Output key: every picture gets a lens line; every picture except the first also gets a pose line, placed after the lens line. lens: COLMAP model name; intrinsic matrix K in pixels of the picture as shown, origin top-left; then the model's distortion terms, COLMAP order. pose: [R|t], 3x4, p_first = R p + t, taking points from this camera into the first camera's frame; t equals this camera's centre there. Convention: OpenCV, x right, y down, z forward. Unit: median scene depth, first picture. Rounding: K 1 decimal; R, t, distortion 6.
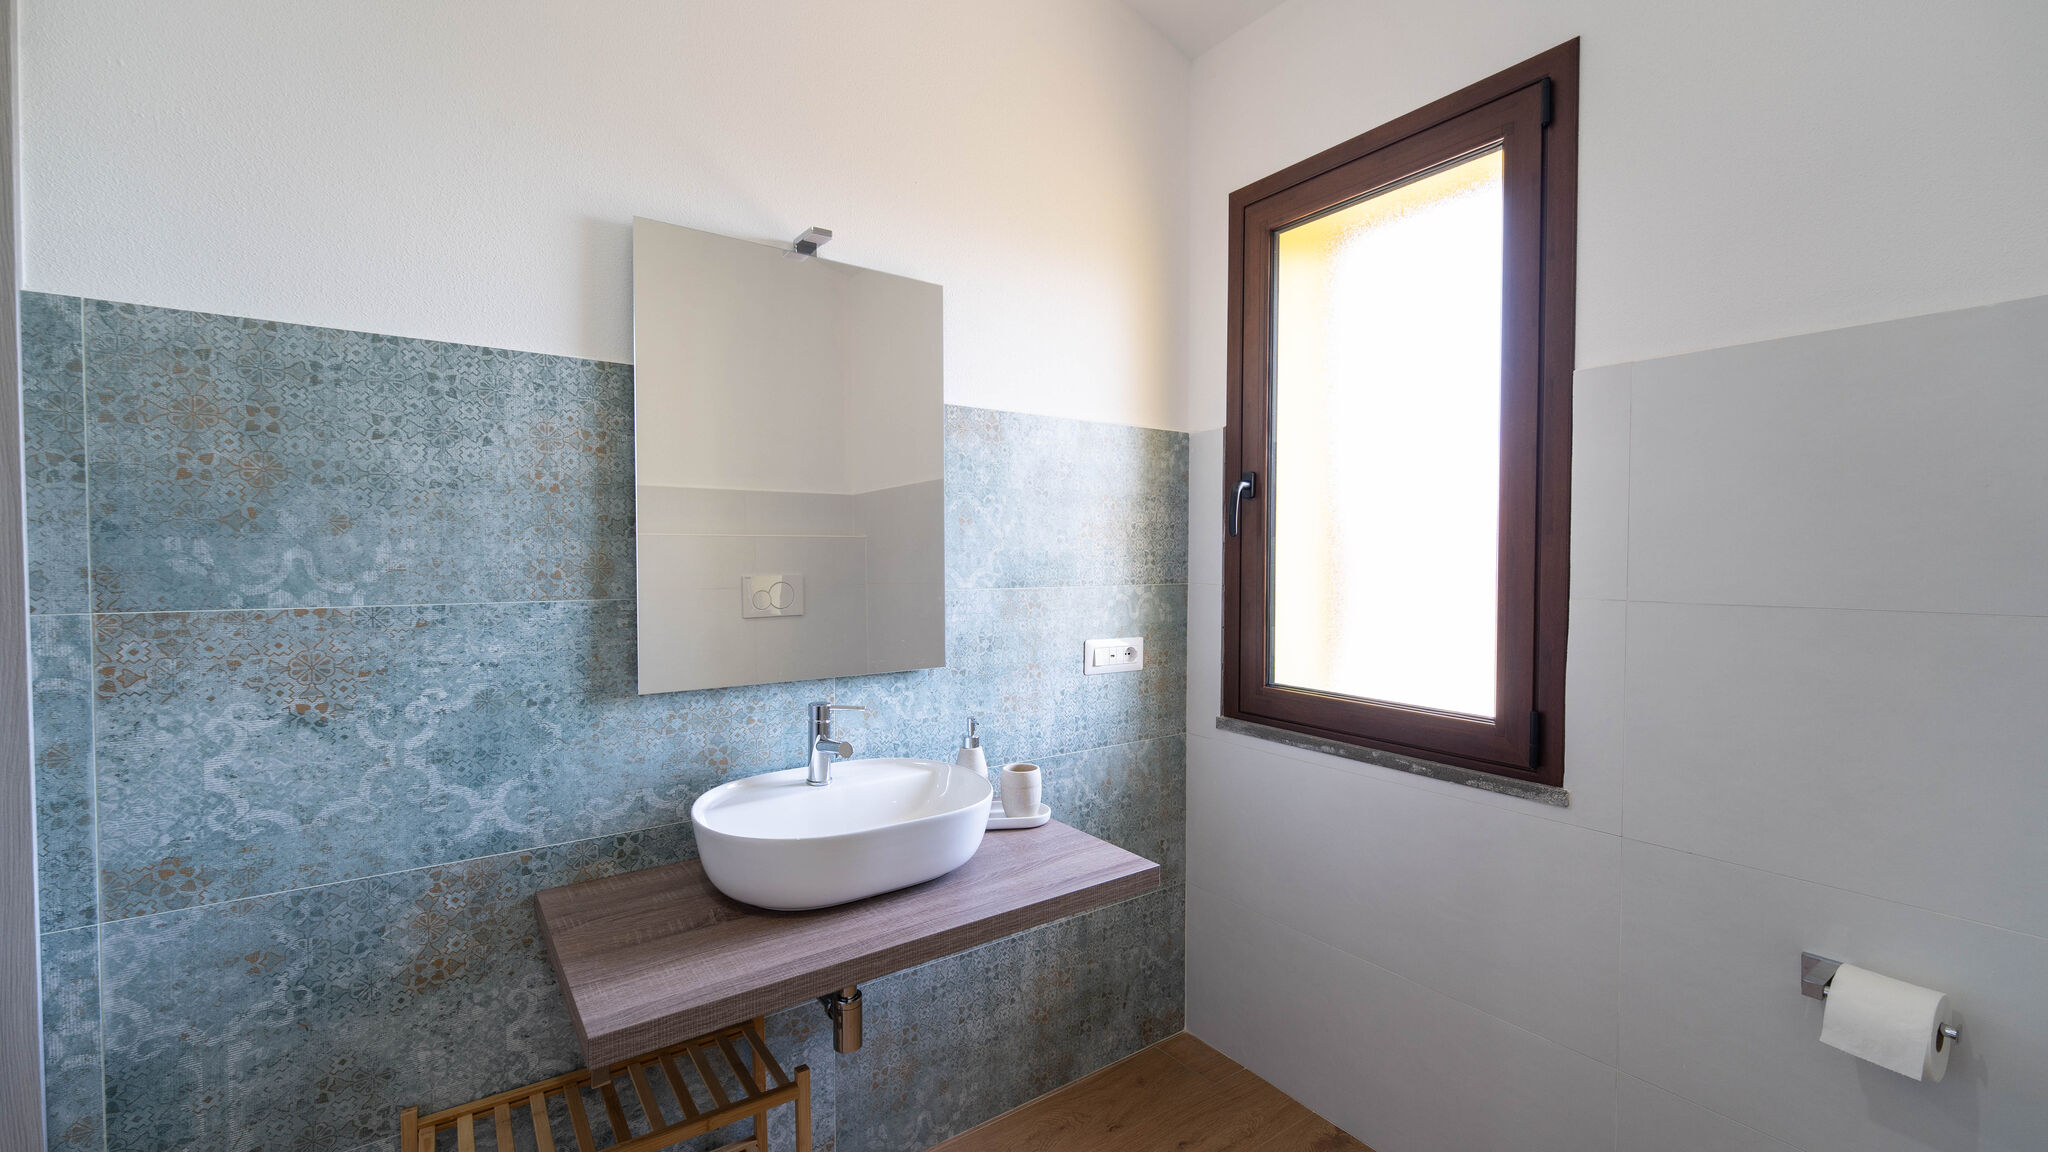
lens RADIAL K [[837.4, 0, 1024.0], [0, 837.4, 576.0], [0, 0, 1]] dist [-0.003993, -0.000279]
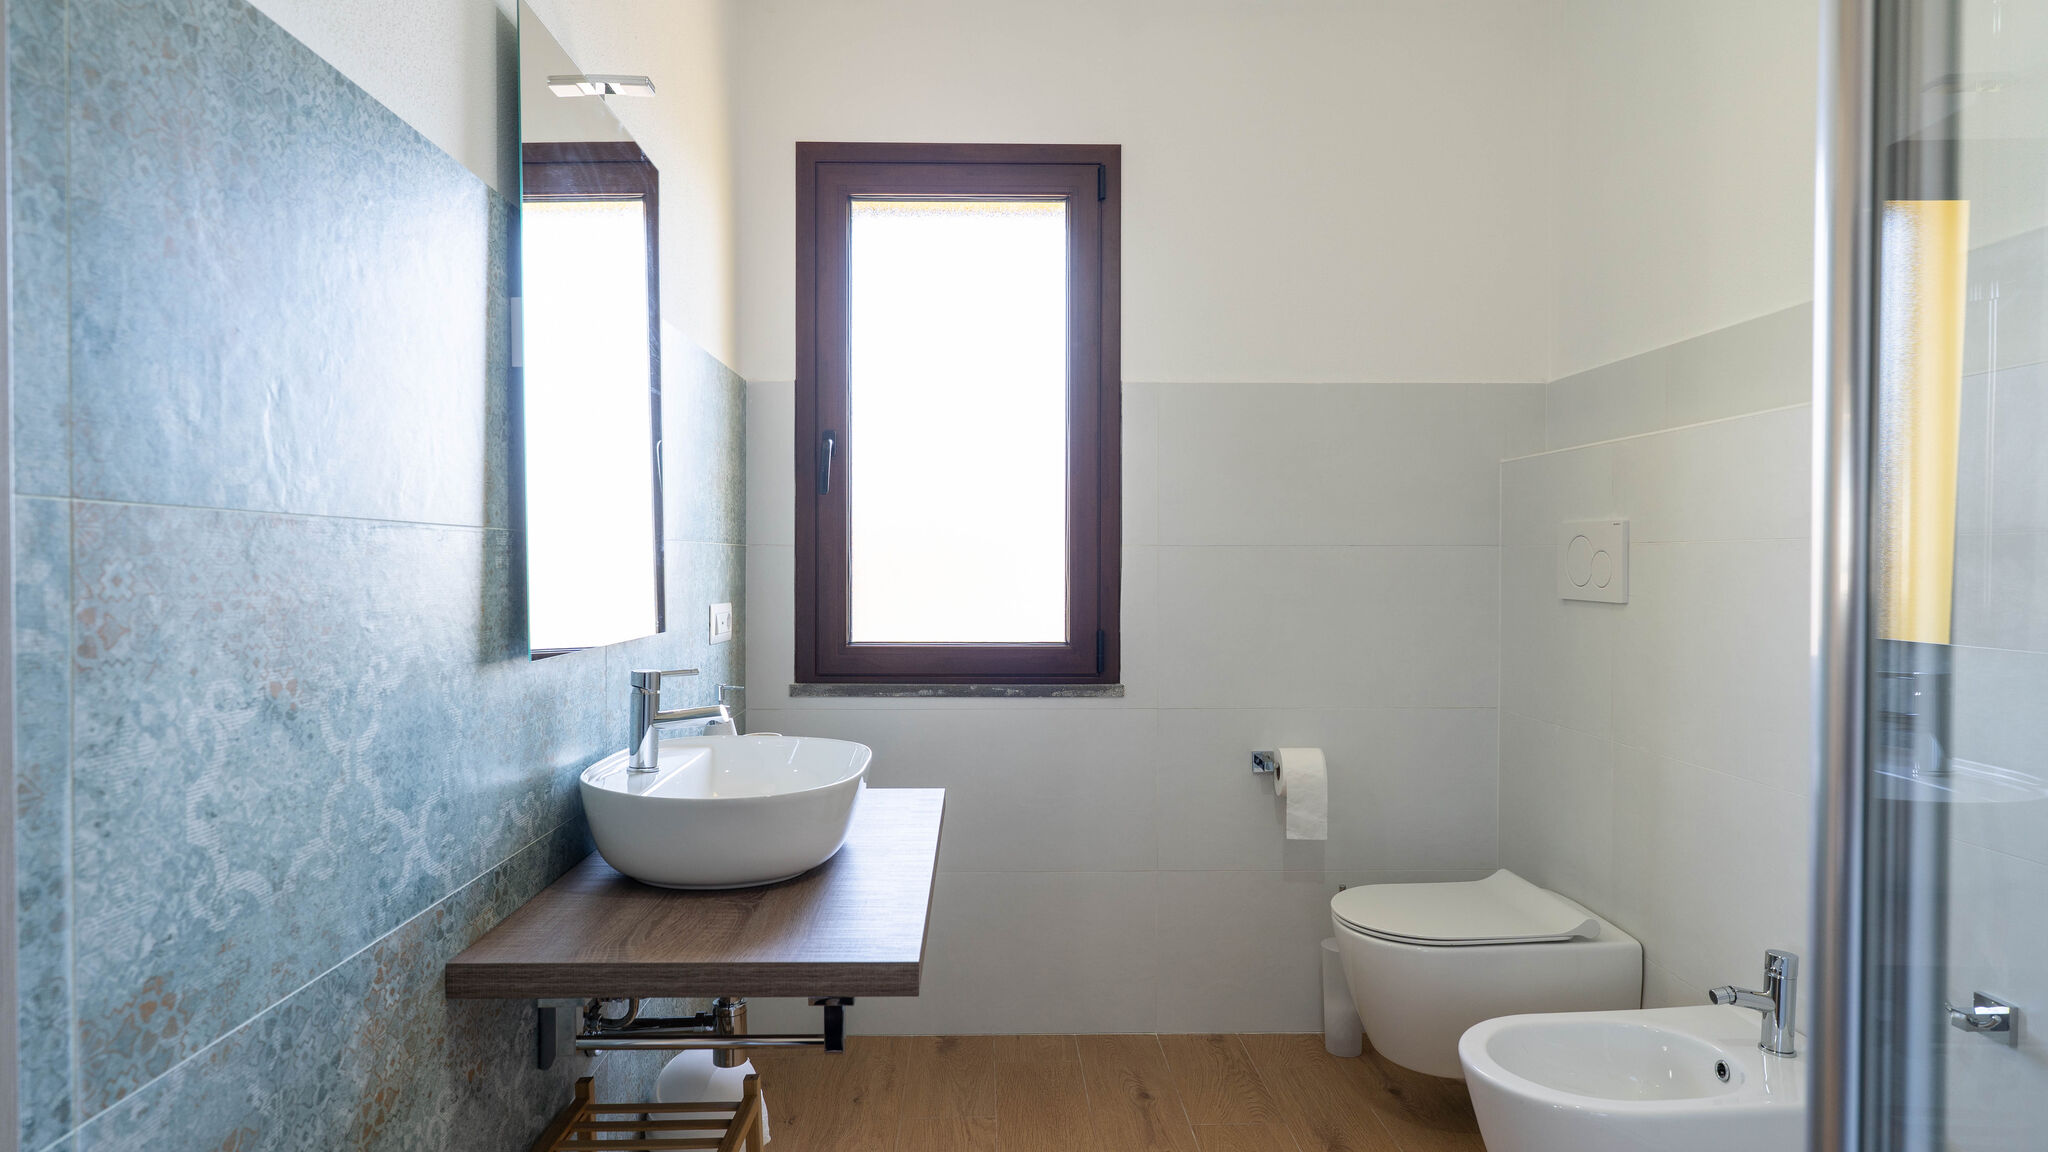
lens RADIAL K [[1109.3, 0, 1024.0], [0, 1109.3, 576.0], [0, 0, 1]] dist [-0.003145, -0.000313]
pose [[0.551292, -0.011429, 0.834234, -1.239656], [0.021214, 0.999775, -0.000322, 0.094109], [-0.834042, 0.017875, 0.551411, 0.151757]]
